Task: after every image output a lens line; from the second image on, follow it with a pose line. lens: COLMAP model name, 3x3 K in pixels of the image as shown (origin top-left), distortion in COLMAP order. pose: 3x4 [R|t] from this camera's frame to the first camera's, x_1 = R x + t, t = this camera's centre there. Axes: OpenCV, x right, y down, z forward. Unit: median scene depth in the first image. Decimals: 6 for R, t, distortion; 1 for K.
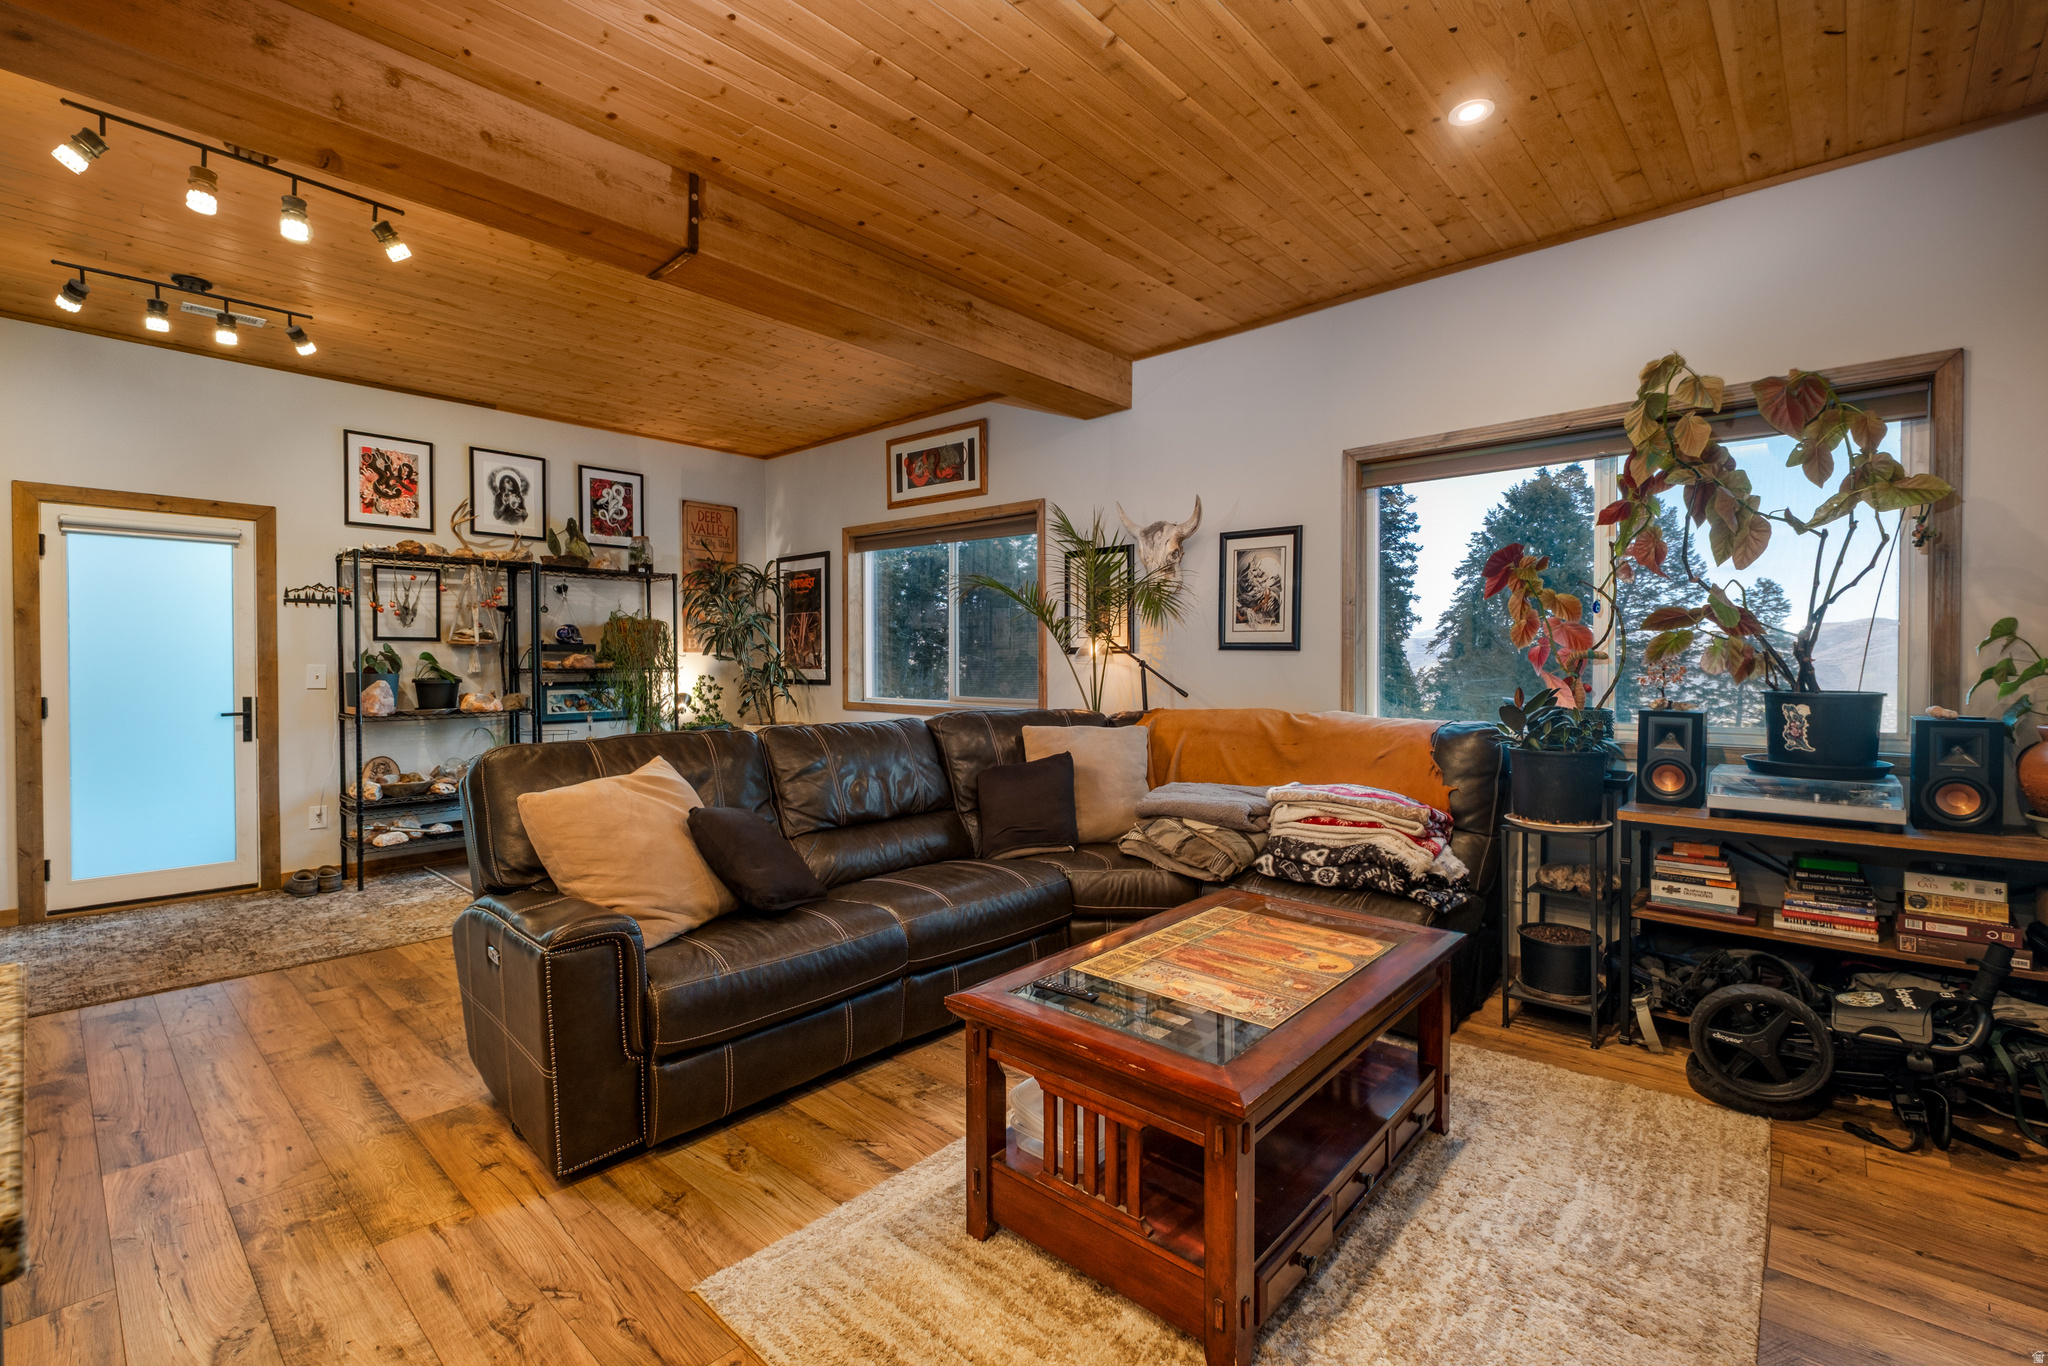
lens RADIAL K [[901.1, 0, 1039.1], [0, 901.1, 668.8], [0, 0, 1]] dist [0.003281, -0.004401]
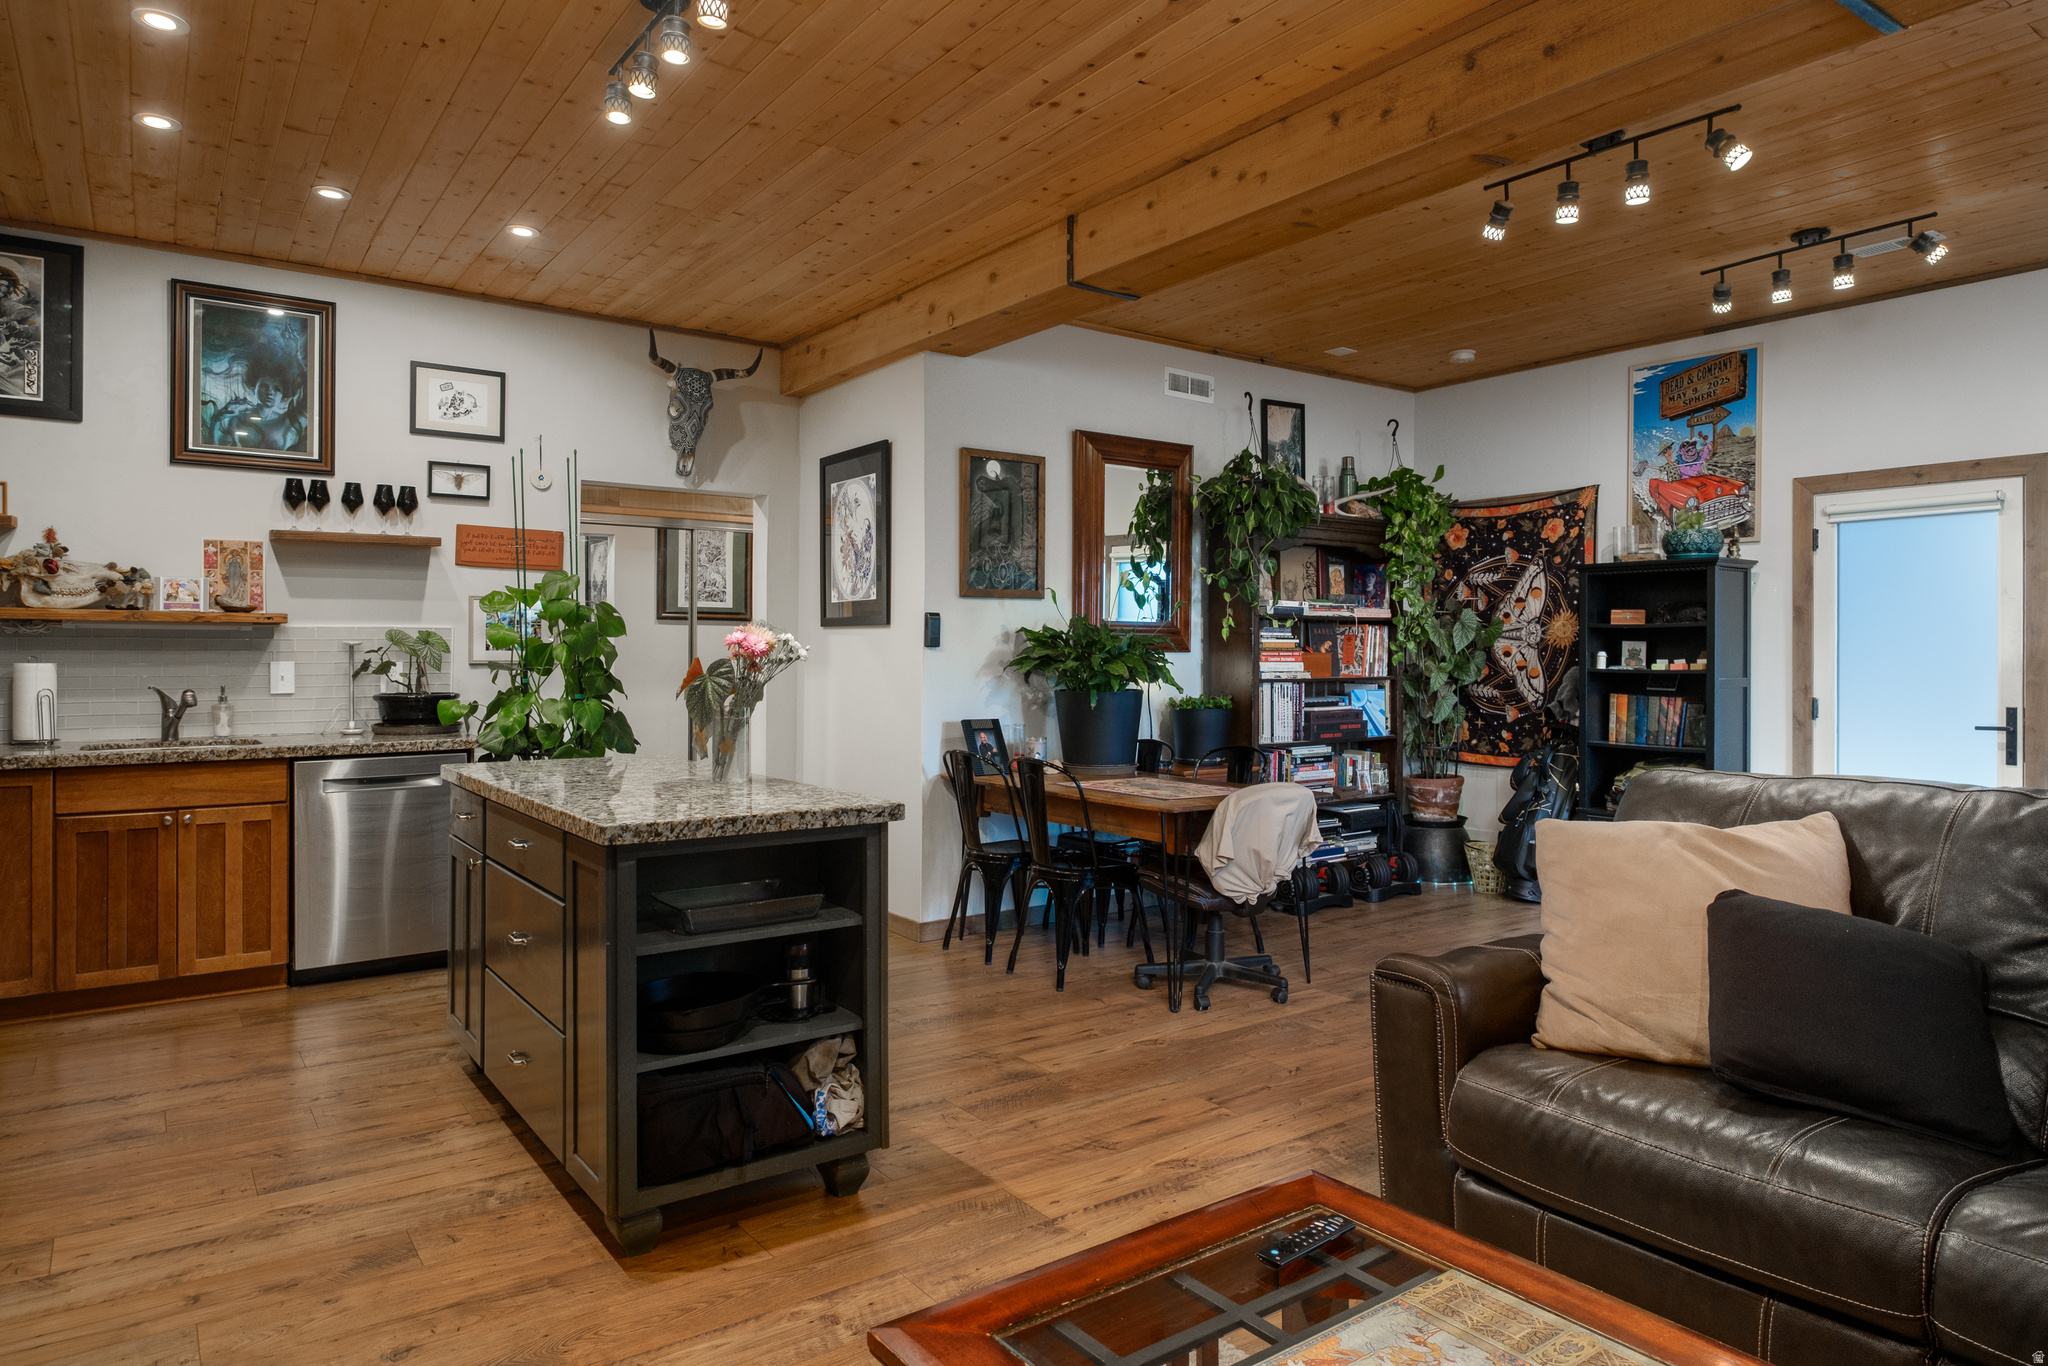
lens RADIAL K [[1243.0, 0, 1024.6], [0, 1243.0, 645.2], [0, 0, 1]] dist [-0.003313, 0.000751]
pose [[-0.213787, -0.009512, -0.976834, 0.492457], [-0.009554, 0.999925, -0.007646, -0.006858], [0.976834, 0.007698, -0.213862, 0.584490]]
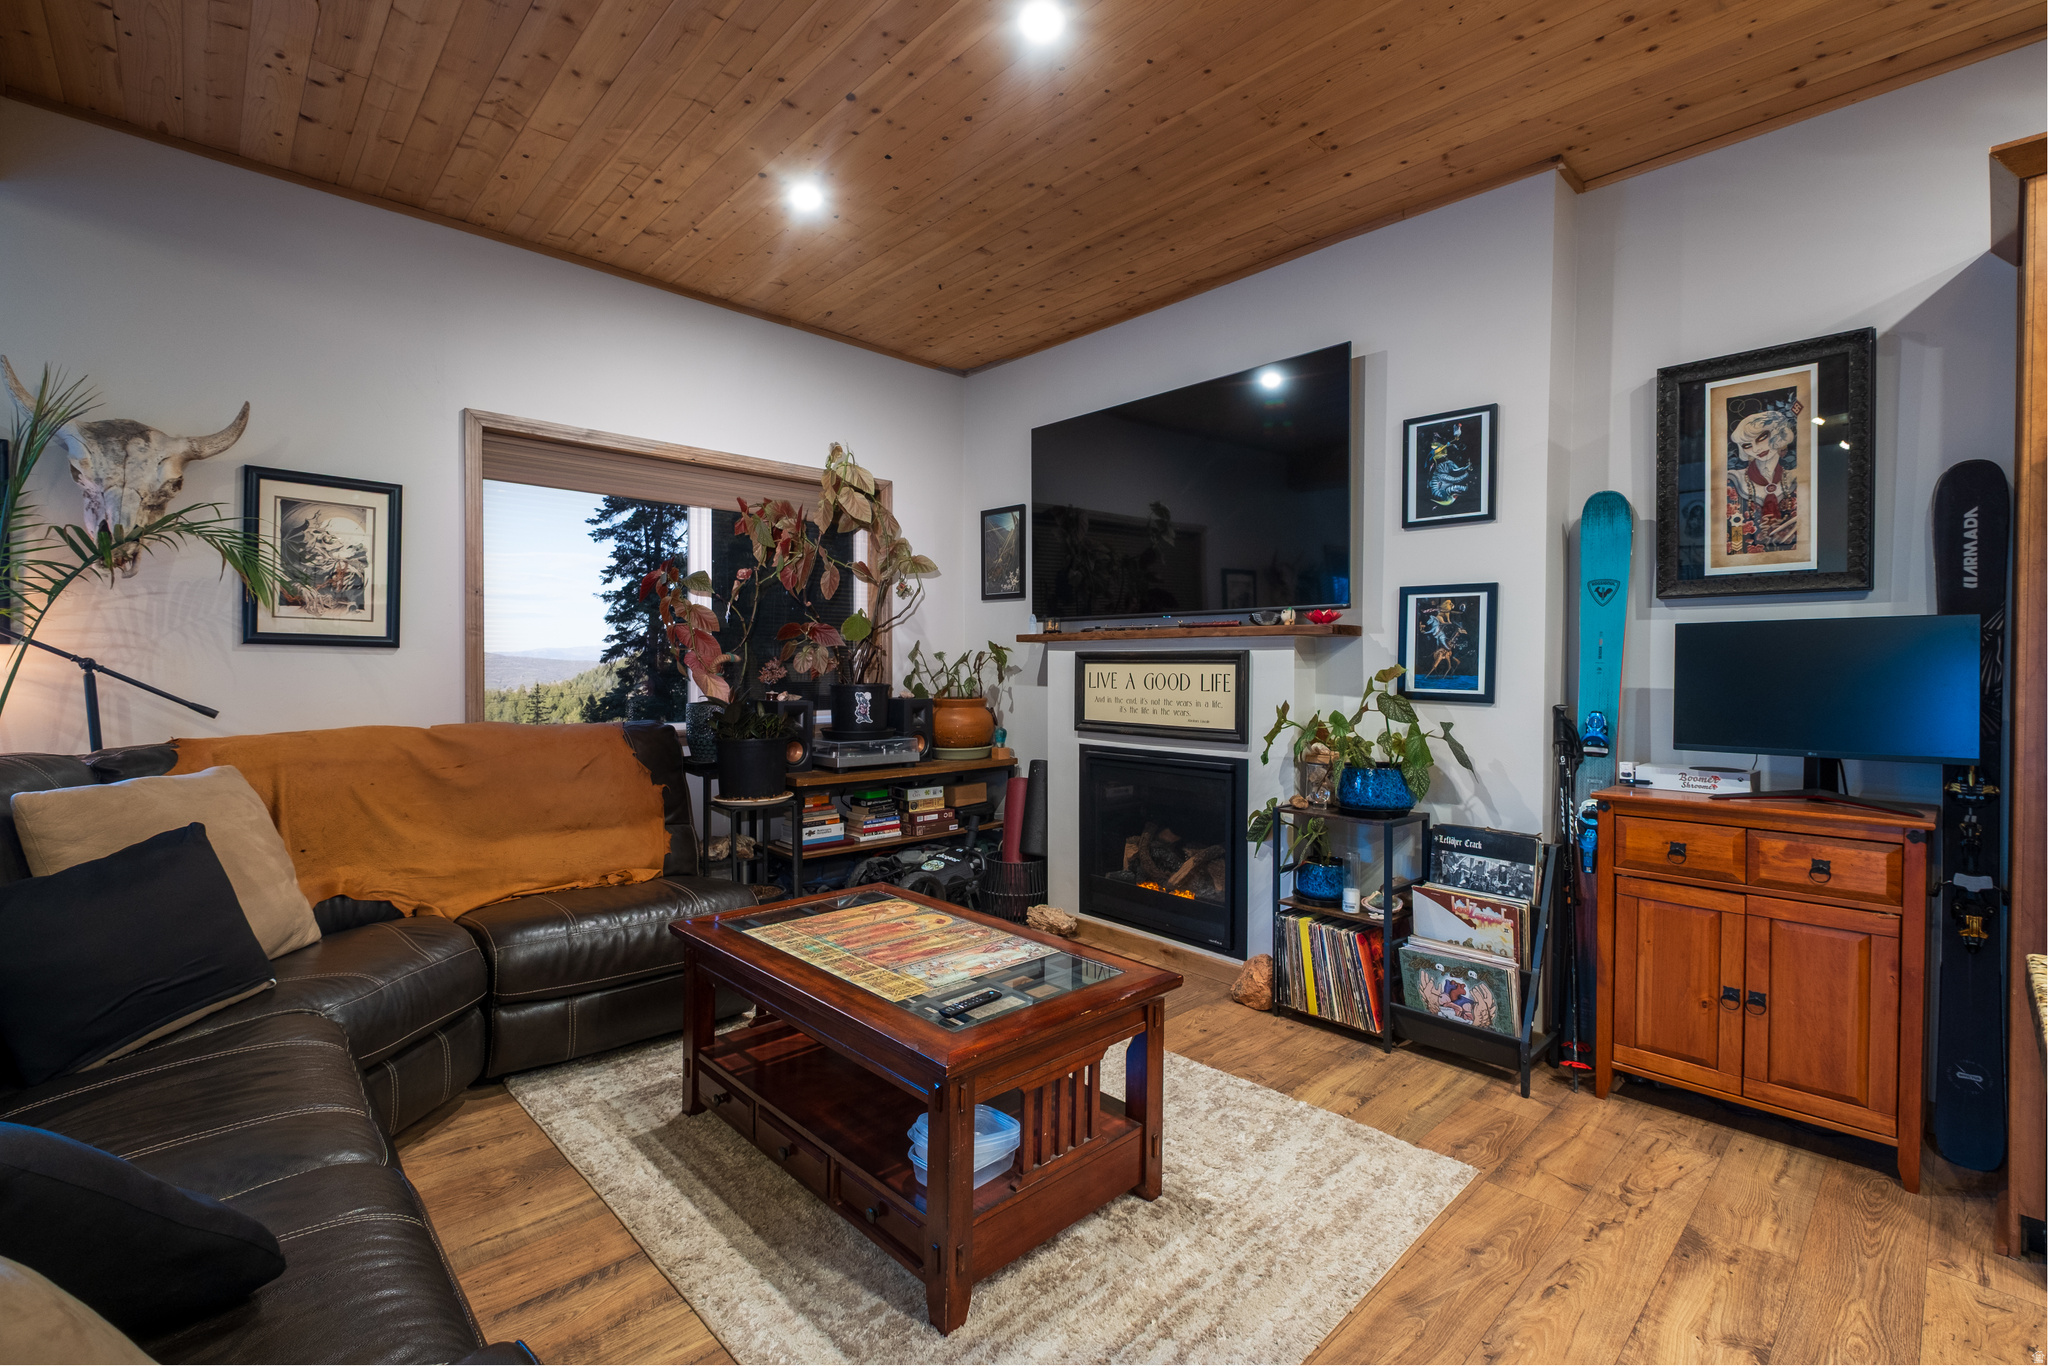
lens RADIAL K [[901.1, 0, 1011.7], [0, 901.1, 687.8], [0, 0, 1]] dist [0.003281, -0.004401]
pose [[0.082217, -0.024059, 0.996324, -0.540495], [0.002385, 0.999710, 0.023944, -0.003831], [-0.996612, 0.000407, 0.082251, 0.515086]]
